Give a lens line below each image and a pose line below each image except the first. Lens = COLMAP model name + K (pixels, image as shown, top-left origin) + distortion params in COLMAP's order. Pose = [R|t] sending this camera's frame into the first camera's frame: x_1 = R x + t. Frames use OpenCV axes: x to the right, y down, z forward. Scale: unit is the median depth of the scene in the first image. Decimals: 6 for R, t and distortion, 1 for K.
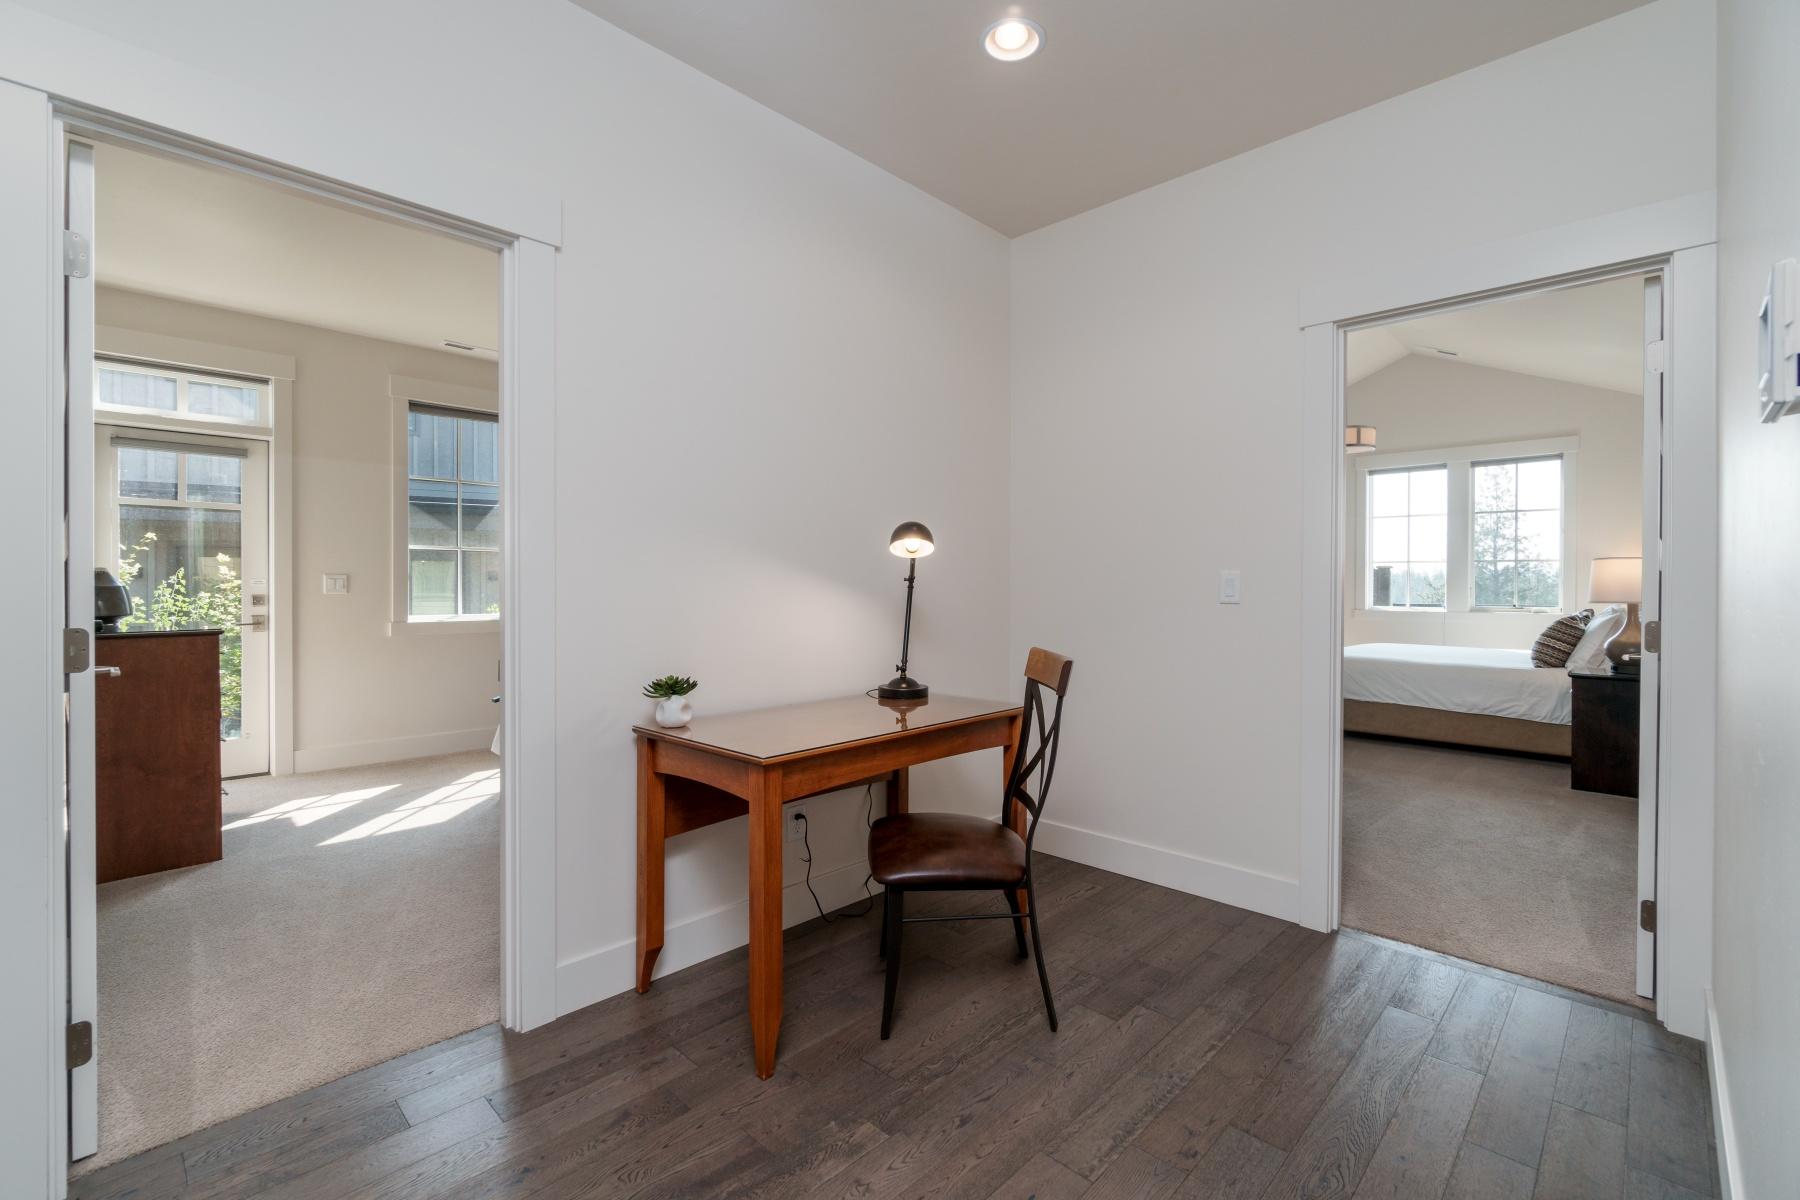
lens RADIAL K [[781.7, 0, 904.3], [0, 781.7, 592.0], [0, 0, 1]] dist [0.001801, 0.000333]
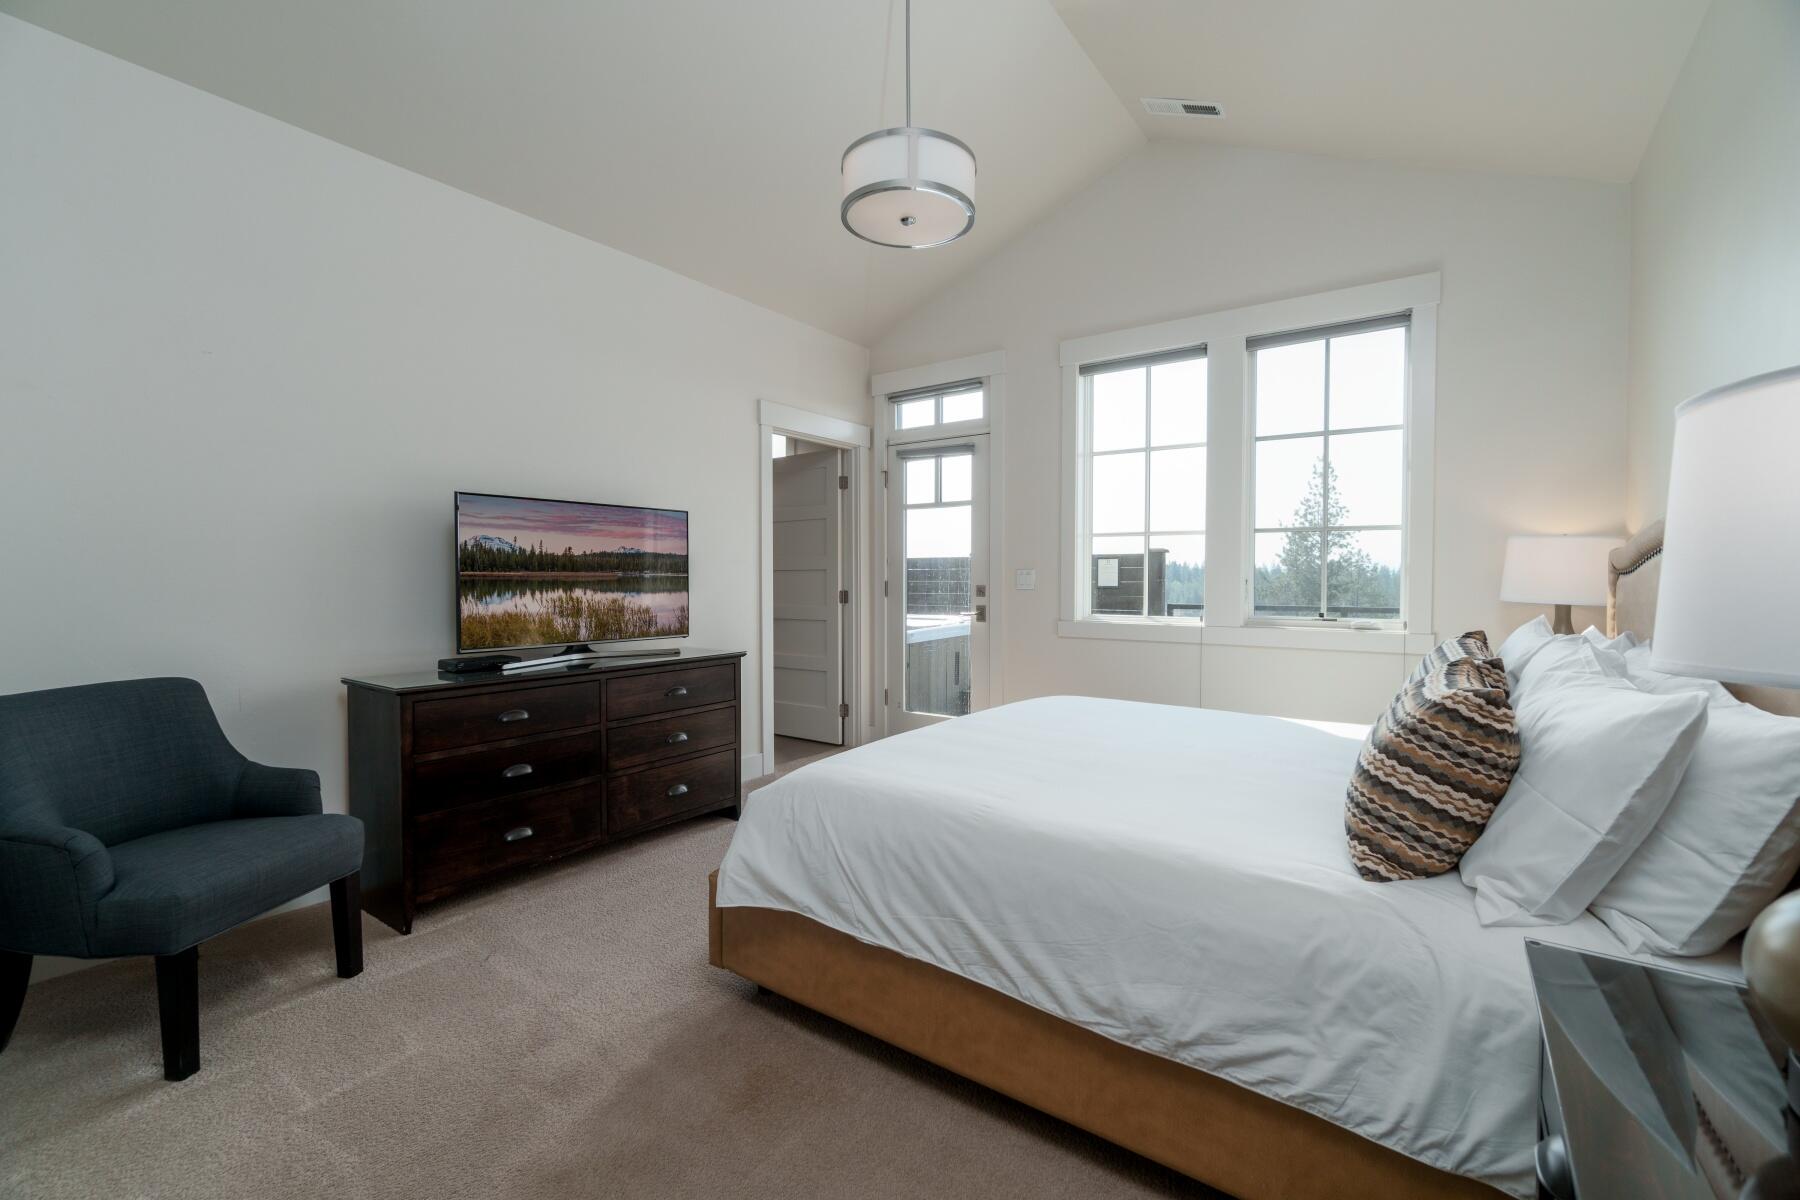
lens RADIAL K [[771.6, 0, 900.0], [0, 771.6, 600.0], [0, 0, 1]] dist [0.019698, 0.000086]
pose [[0.989184, -0.007590, 0.146485, 0.429456], [0.005209, 0.999848, 0.016637, -0.001770], [-0.146589, -0.015694, 0.989073, 0.533181]]
